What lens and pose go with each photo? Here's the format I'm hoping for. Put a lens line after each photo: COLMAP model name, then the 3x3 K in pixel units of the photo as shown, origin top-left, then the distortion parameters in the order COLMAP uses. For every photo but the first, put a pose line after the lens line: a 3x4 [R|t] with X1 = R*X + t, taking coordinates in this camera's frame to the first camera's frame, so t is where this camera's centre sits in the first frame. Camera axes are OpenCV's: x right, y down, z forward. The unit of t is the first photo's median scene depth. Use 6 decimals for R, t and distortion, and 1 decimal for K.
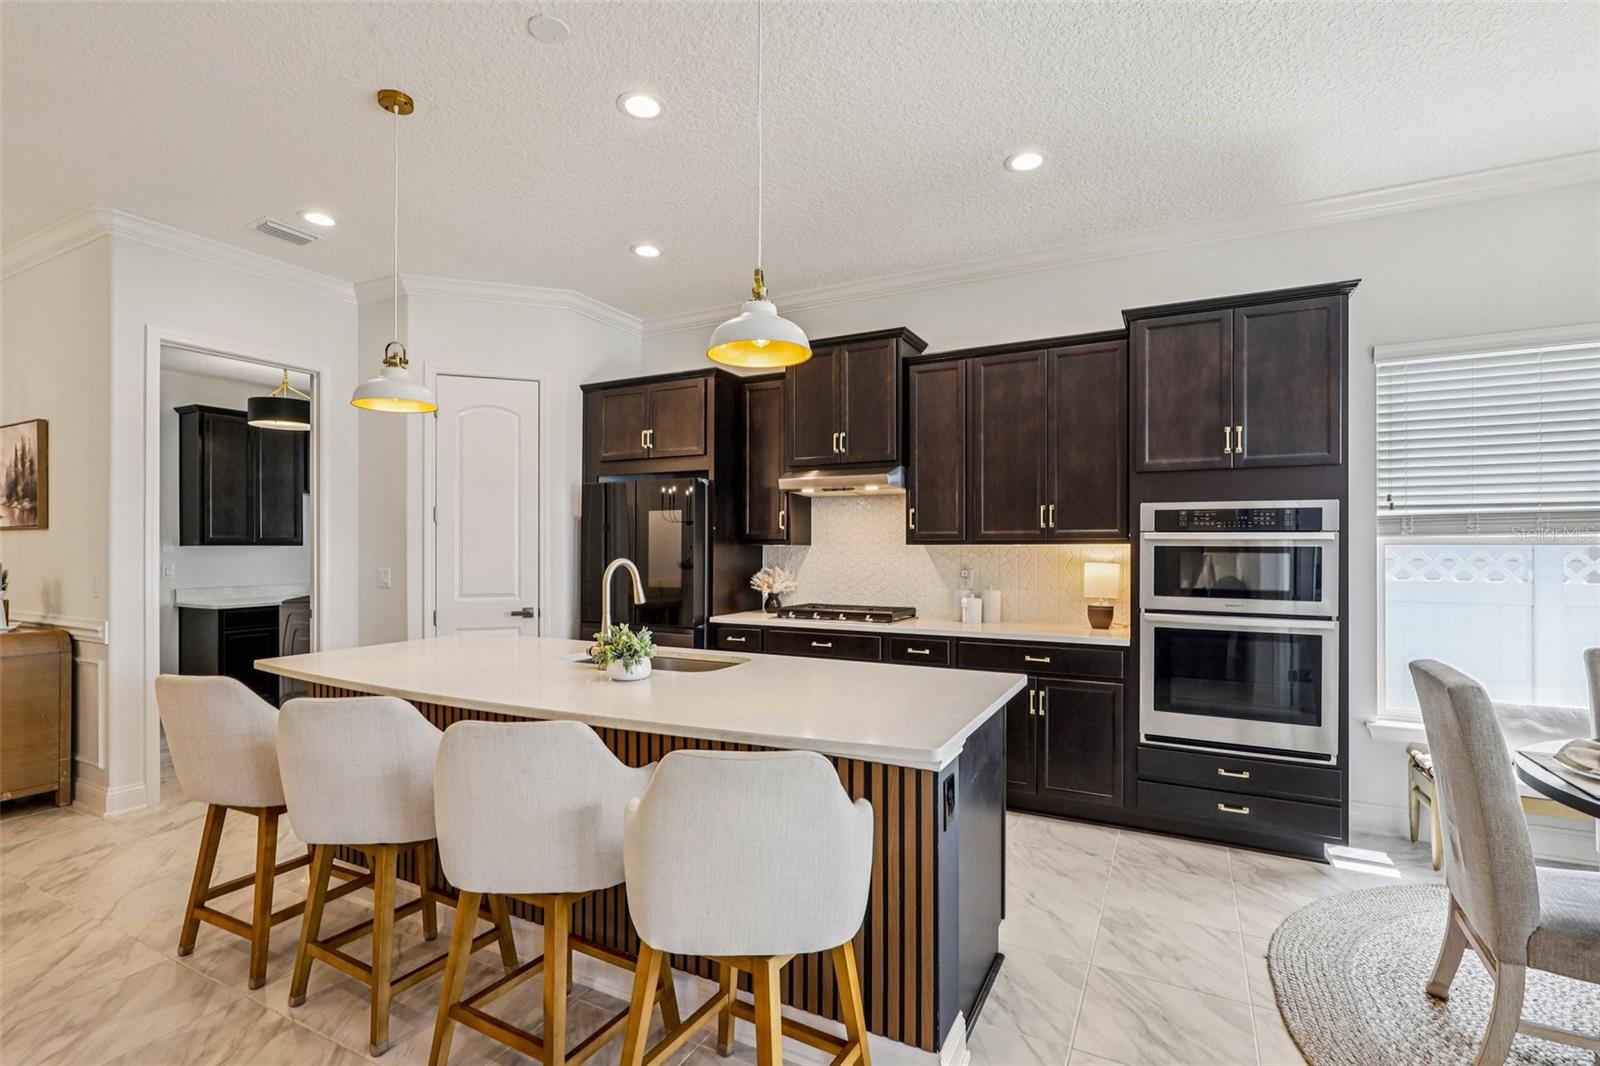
lens RADIAL K [[740.9, 0, 797.4], [0, 740.9, 548.8], [0, 0, 1]] dist [0.001471, -0.001861]
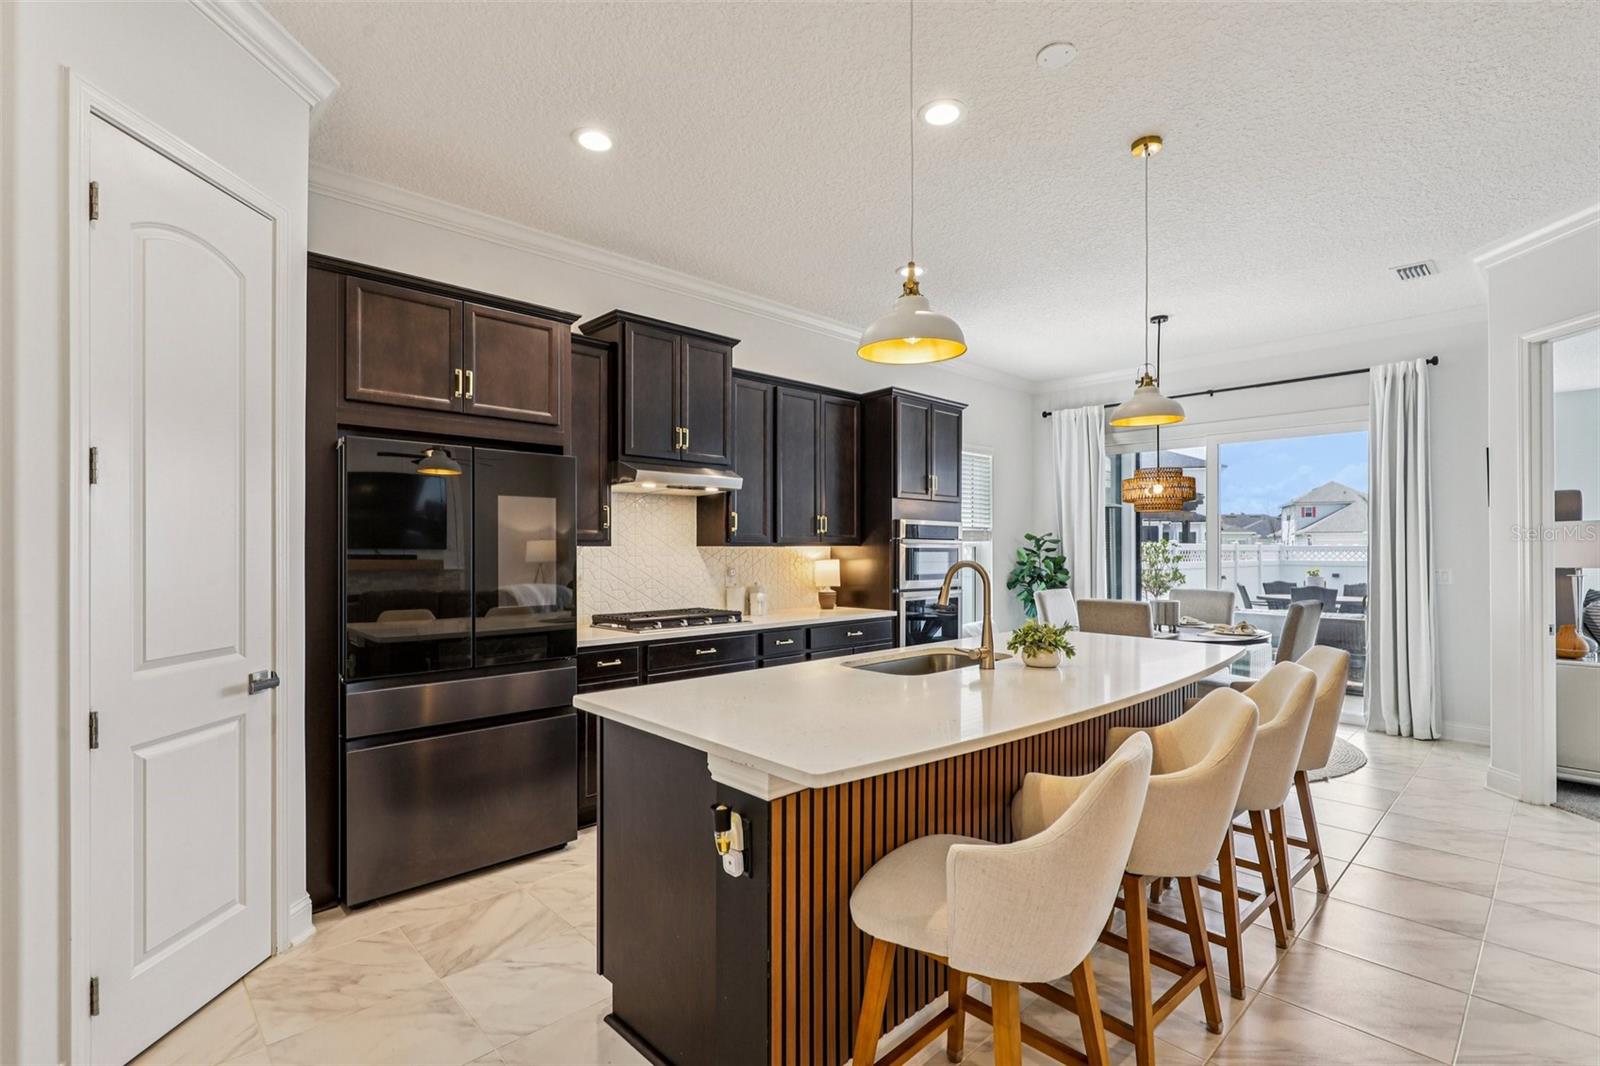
lens RADIAL K [[740.9, 0, 808.2], [0, 740.9, 545.1], [0, 0, 1]] dist [0.001471, -0.001861]
pose [[0.312523, 0.004158, 0.949901, -1.016106], [0.003124, 0.999981, -0.005405, -0.001628], [-0.949905, 0.004657, 0.312504, 0.714256]]
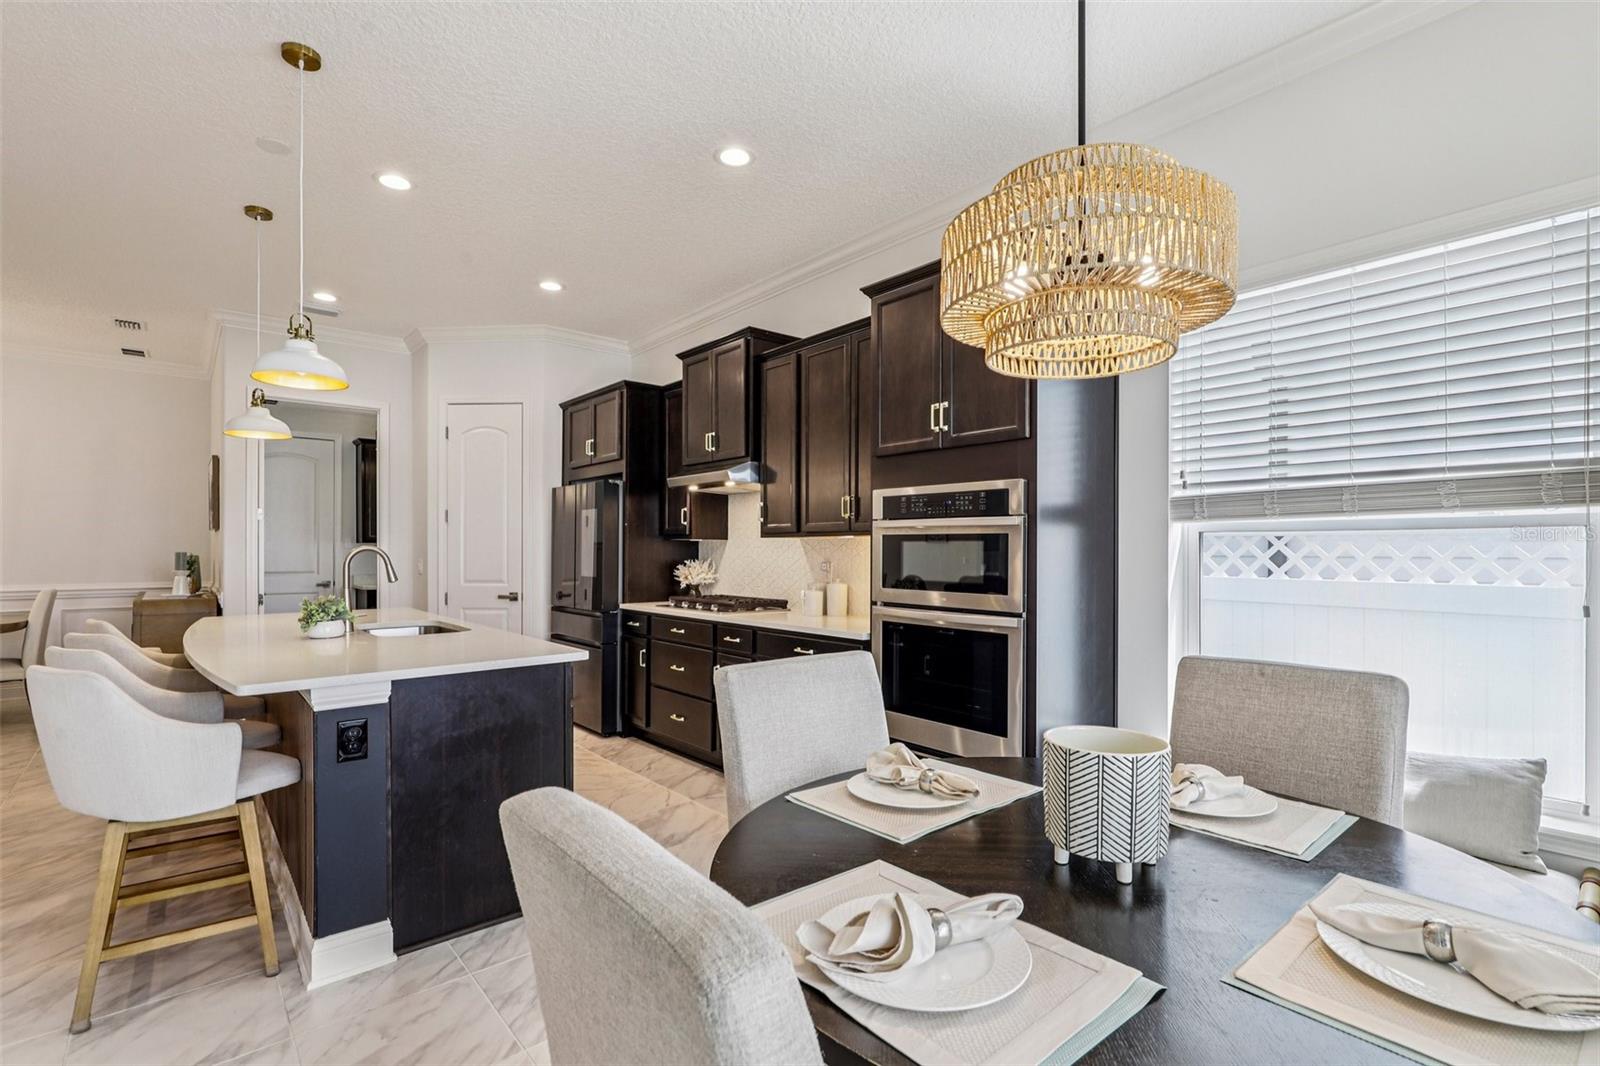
lens RADIAL K [[740.9, 0, 797.7], [0, 740.9, 552.2], [0, 0, 1]] dist [0.001471, -0.001861]
pose [[0.926285, 0.002430, -0.376817, 0.736348], [-0.003012, 0.999995, -0.000953, 0.019636], [0.376812, 0.002018, 0.926287, 0.085456]]
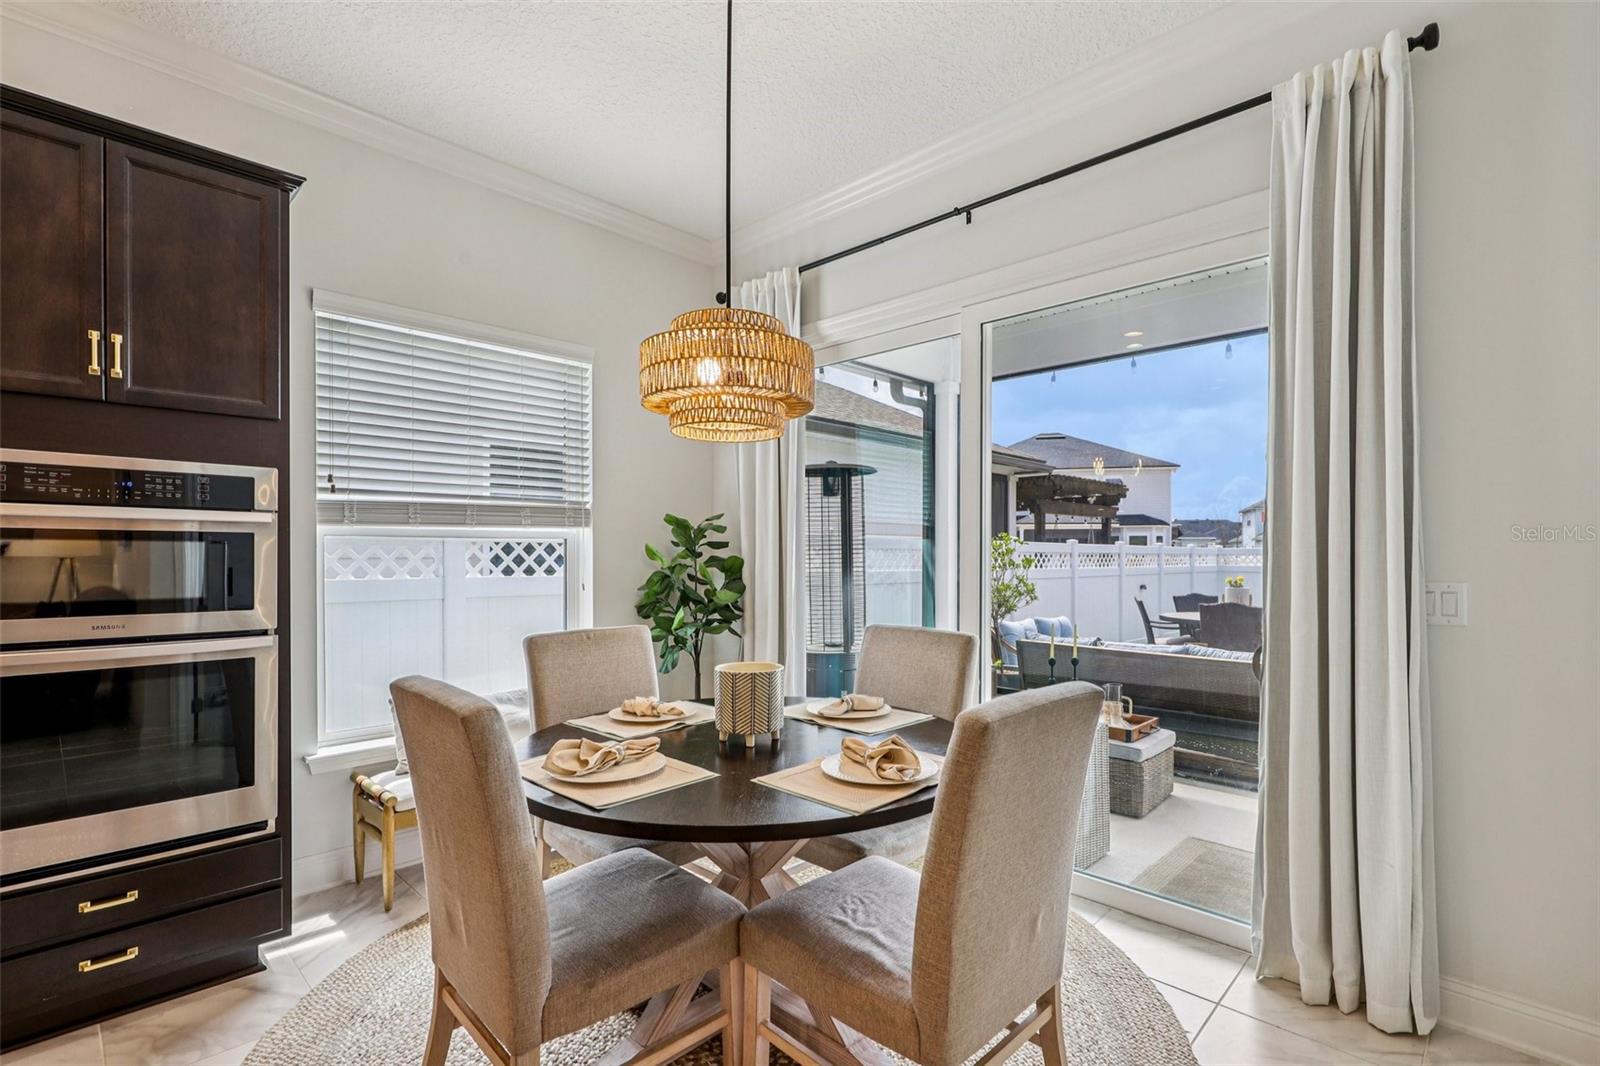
lens RADIAL K [[740.9, 0, 811.5], [0, 740.9, 556.7], [0, 0, 1]] dist [0.001471, -0.001861]
pose [[0.275770, -0.004000, 0.961215, 0.156199], [0.001062, 0.999992, 0.003856, 0.016580], [-0.961223, -0.000043, 0.275772, 0.263918]]
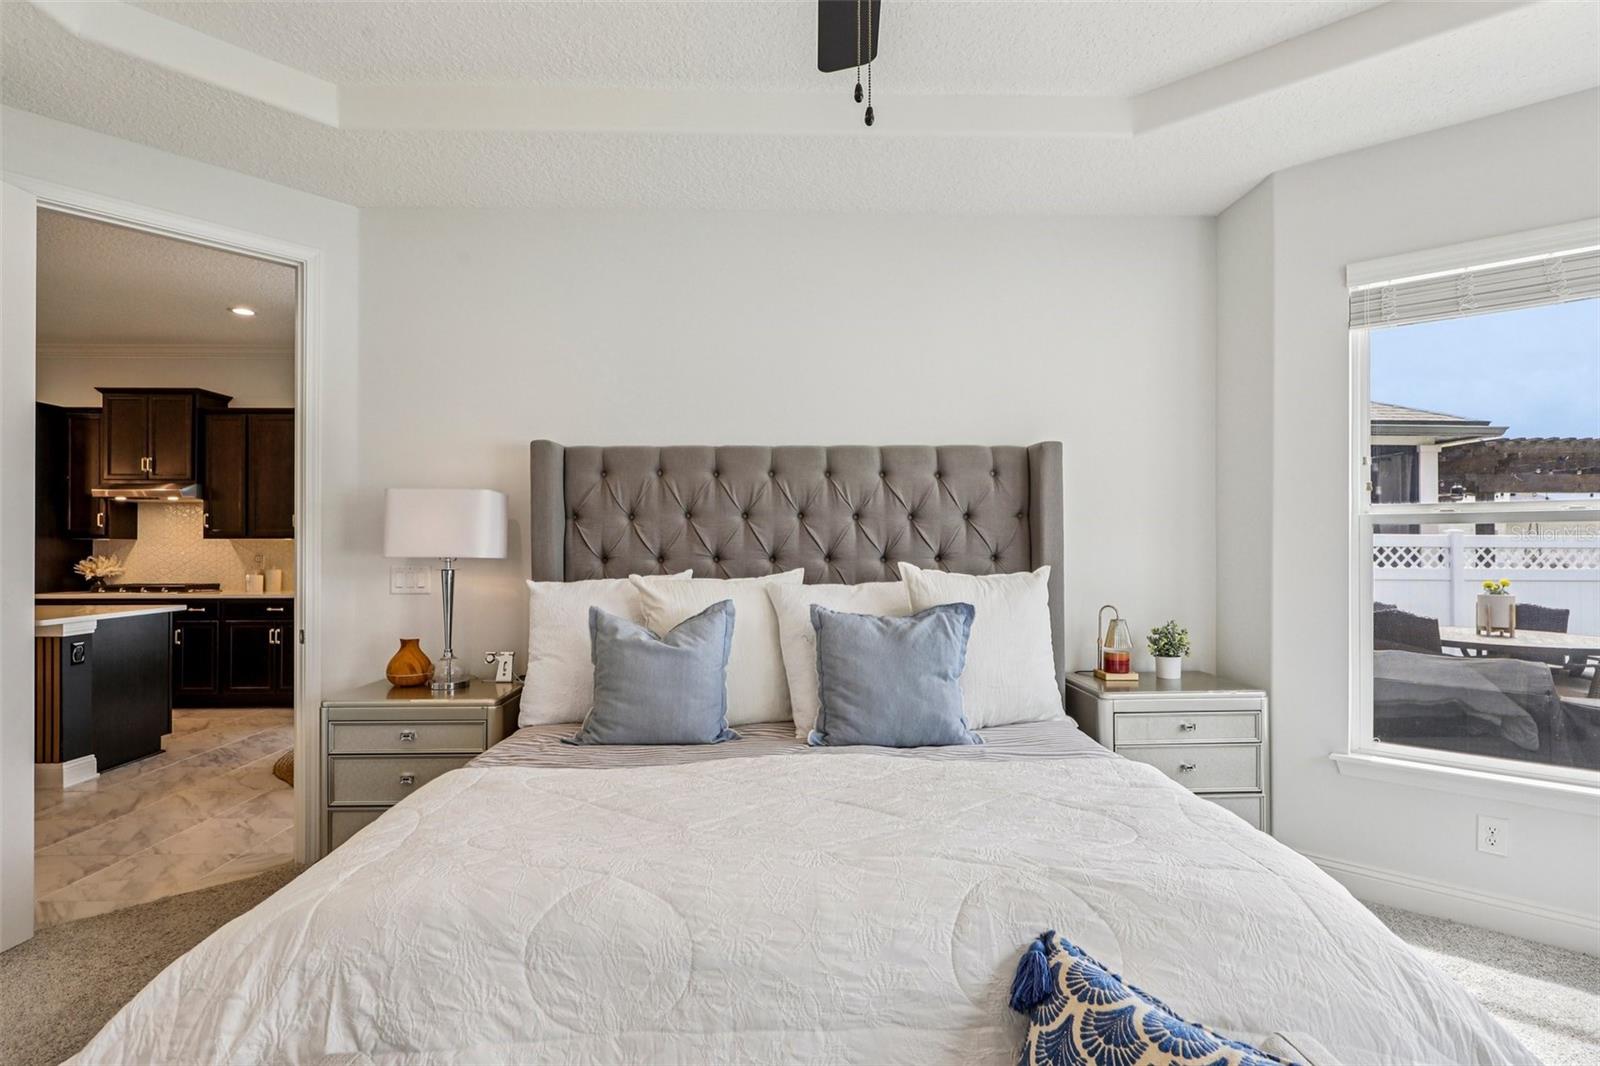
lens RADIAL K [[798.7, 0, 800.3], [0, 798.7, 547.1], [0, 0, 1]] dist [0.001753, 0.000462]
pose [[0.868847, 0.000323, 0.495080, 0.486068], [0.002584, 0.999983, -0.005186, 0.027769], [-0.495073, 0.005785, 0.868832, -1.162007]]
